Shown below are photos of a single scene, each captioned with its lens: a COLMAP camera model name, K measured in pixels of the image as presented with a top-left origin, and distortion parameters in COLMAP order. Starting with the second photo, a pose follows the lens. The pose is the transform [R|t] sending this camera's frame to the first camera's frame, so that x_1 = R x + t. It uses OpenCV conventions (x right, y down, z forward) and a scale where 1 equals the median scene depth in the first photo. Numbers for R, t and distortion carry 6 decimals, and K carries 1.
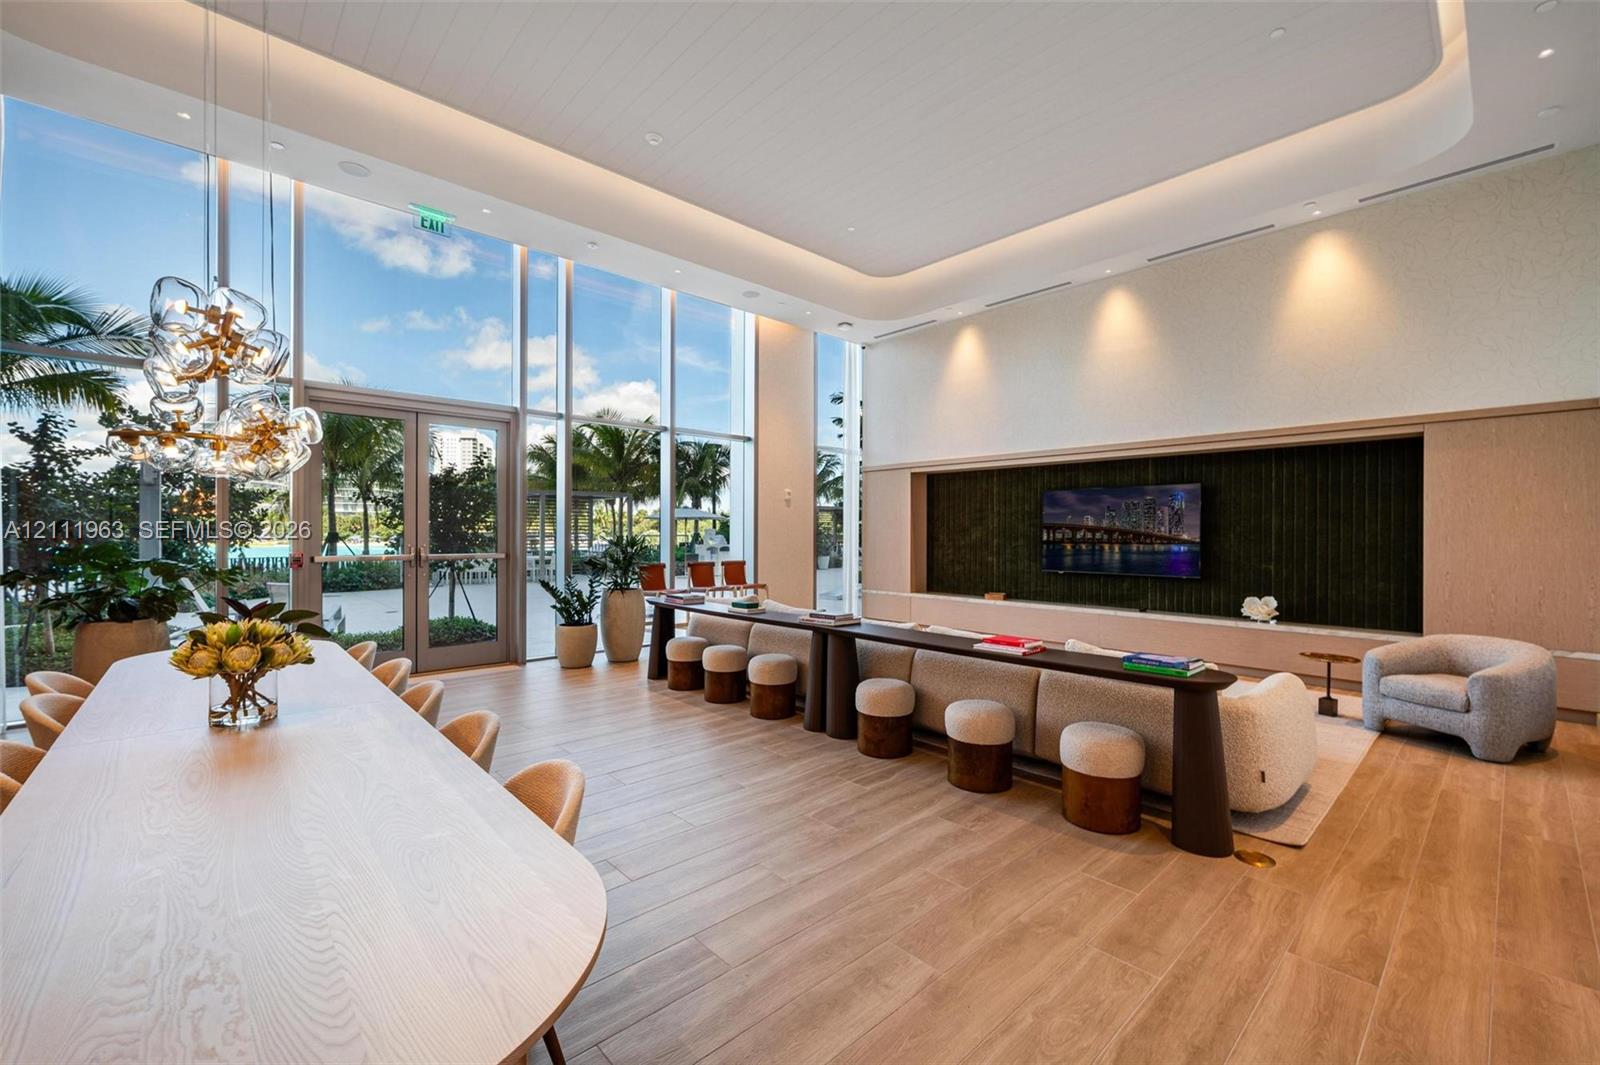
lens RADIAL K [[661.0, 0, 794.9], [0, 661.0, 536.4], [0, 0, 1]] dist [0.001401, 0.000131]
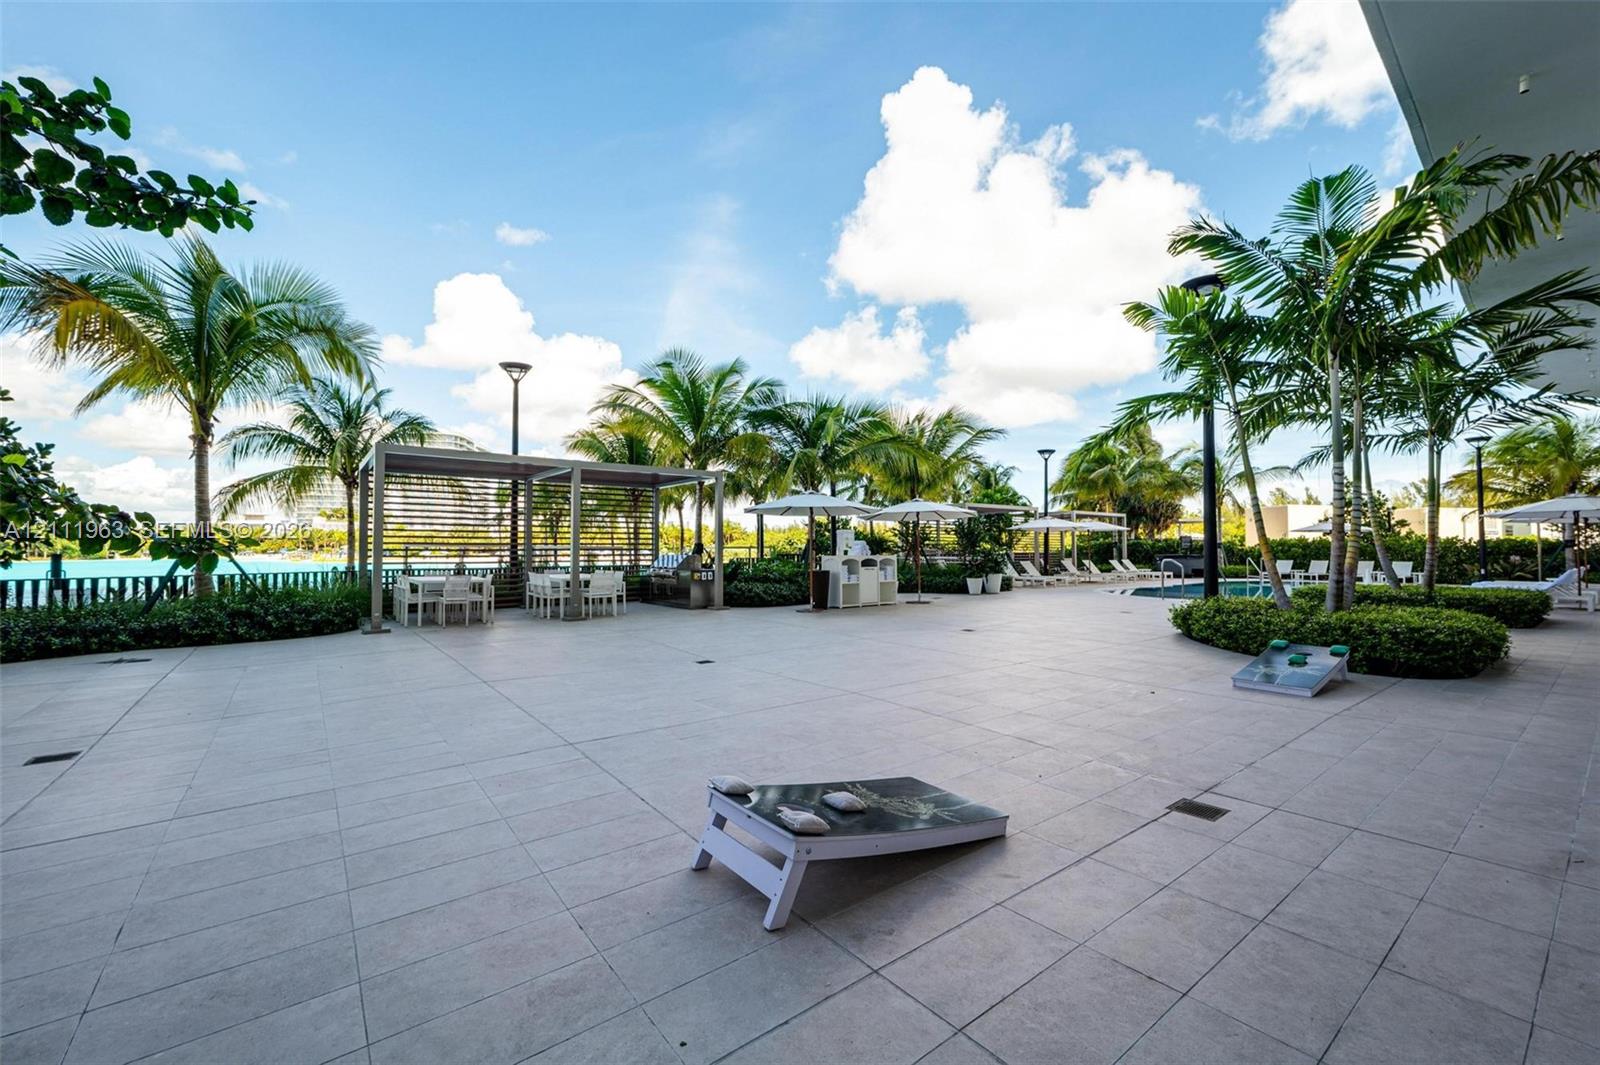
lens RADIAL K [[661.0, 0, 794.9], [0, 661.0, 536.4], [0, 0, 1]] dist [0.001401, 0.000131]
pose [[0.996218, -0.003057, -0.086834, -0.109751], [0.001172, 0.999763, -0.021751, 0.007024], [0.086880, 0.021567, 0.995985, 0.347803]]
